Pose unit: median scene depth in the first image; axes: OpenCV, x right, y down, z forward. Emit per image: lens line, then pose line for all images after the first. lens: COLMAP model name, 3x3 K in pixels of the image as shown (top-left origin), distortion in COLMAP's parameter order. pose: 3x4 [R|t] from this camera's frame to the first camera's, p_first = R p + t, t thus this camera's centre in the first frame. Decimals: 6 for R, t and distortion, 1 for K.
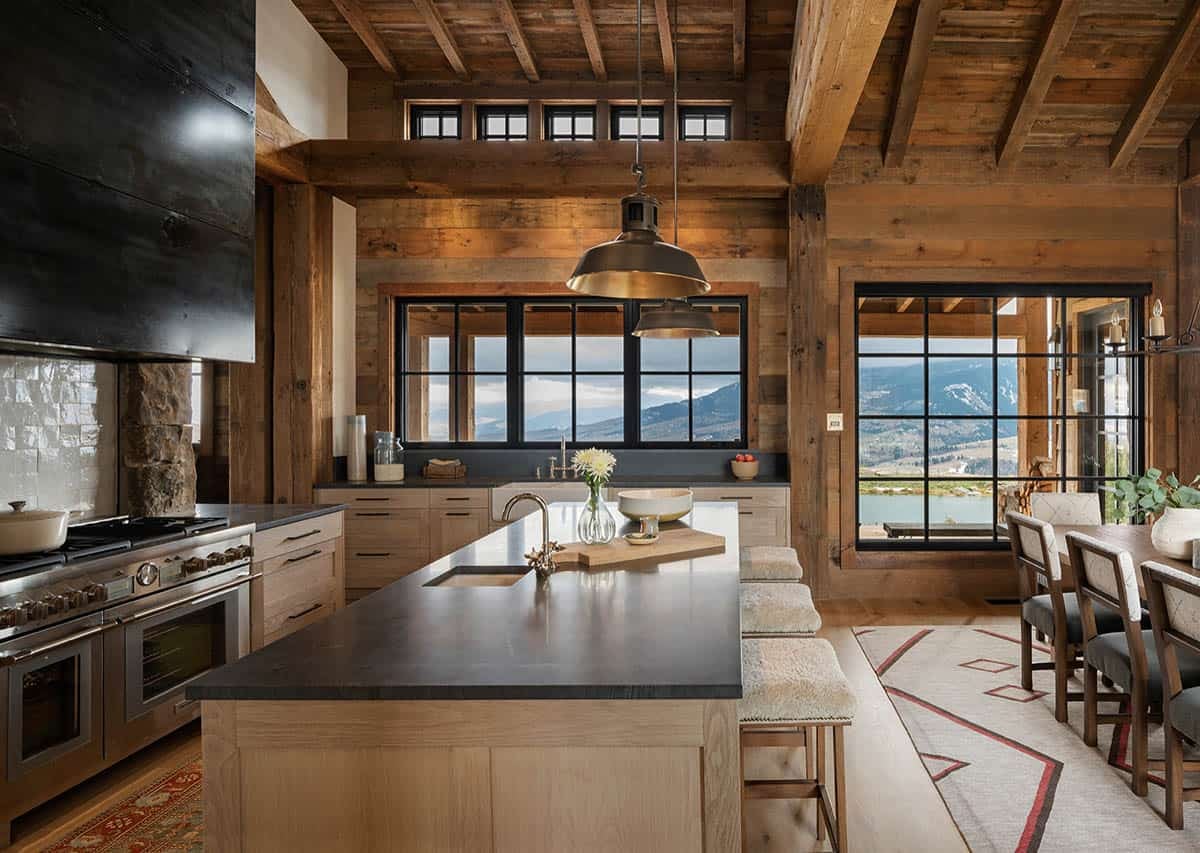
lens RADIAL K [[737.5, 0, 600.3], [0, 737.5, 416.7], [0, 0, 1]] dist [-0.028762, -0.000357]
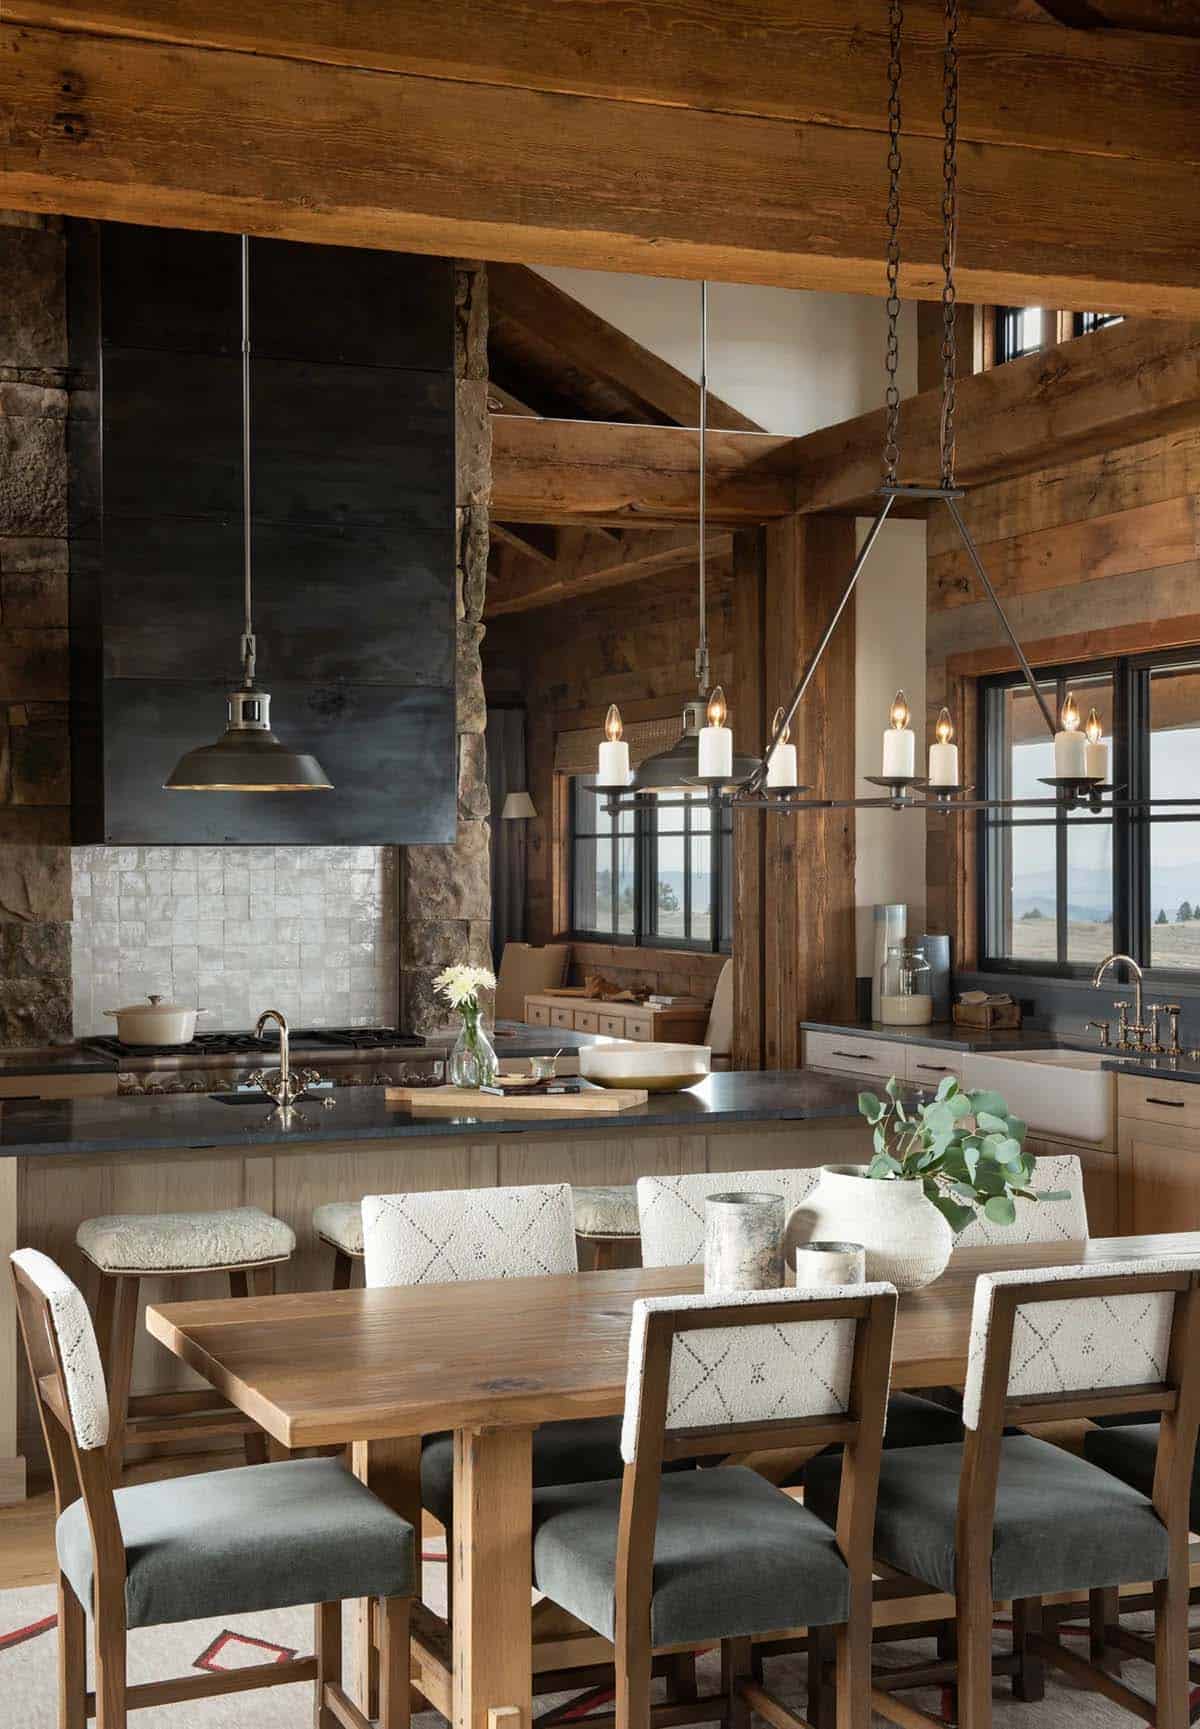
lens RADIAL K [[2552.0, 0, 602.2], [0, 2552.0, 859.3], [0, 0, 1]] dist [0.124147, 0.000000]
pose [[0.381900, -0.006614, -0.924180, 1.351833], [0.003163, 0.999978, -0.005850, -0.024884], [0.924198, -0.000689, 0.381912, 0.062014]]
